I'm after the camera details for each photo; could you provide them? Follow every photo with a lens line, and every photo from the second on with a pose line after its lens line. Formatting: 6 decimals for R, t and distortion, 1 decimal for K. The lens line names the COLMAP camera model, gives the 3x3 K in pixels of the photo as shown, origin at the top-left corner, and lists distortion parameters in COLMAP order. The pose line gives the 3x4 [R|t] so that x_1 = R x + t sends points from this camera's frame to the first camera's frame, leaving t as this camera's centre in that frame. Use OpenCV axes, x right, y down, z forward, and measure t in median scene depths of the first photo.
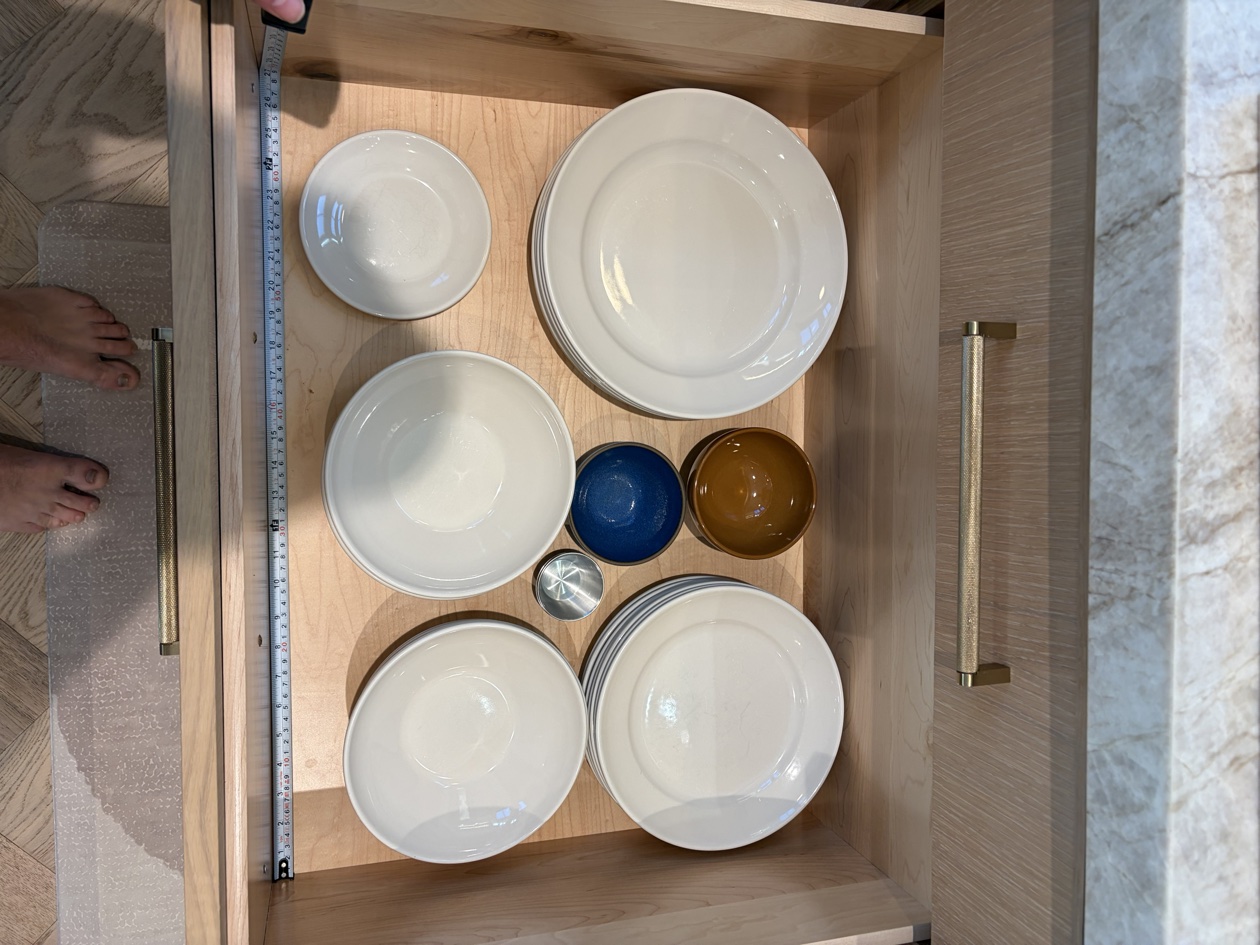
lens RADIAL K [[929.3, 0, 624.4], [0, 929.3, 472.4], [0, 0, 1]] dist [0.092769, -0.118637]
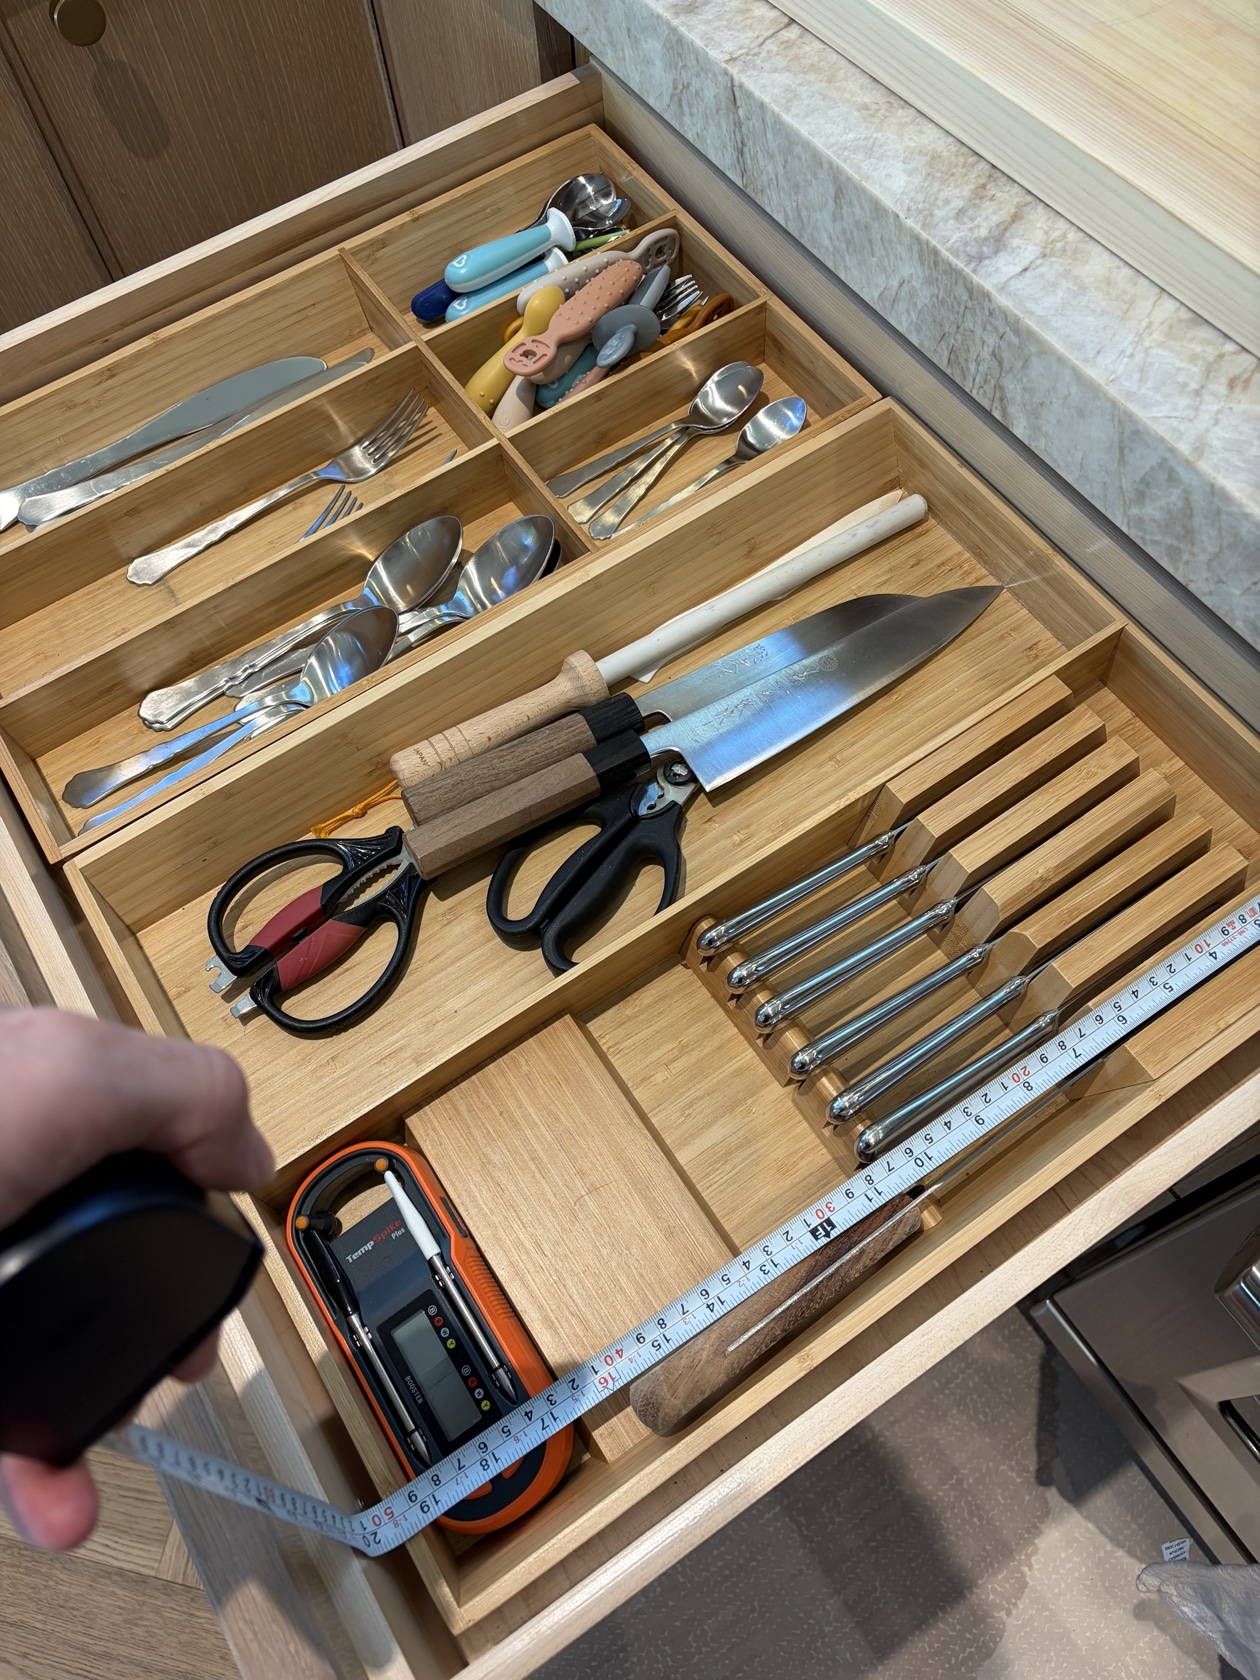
lens RADIAL K [[1239.0, 0, 630.0], [0, 1239.0, 840.0], [0, 0, 1]] dist [0.092769, -0.118637]
pose [[0.779587, -0.622227, -0.071253, 0.095175], [0.537725, 0.723321, -0.433195, 0.784692], [0.321085, 0.299399, 0.898479, 0.010132]]
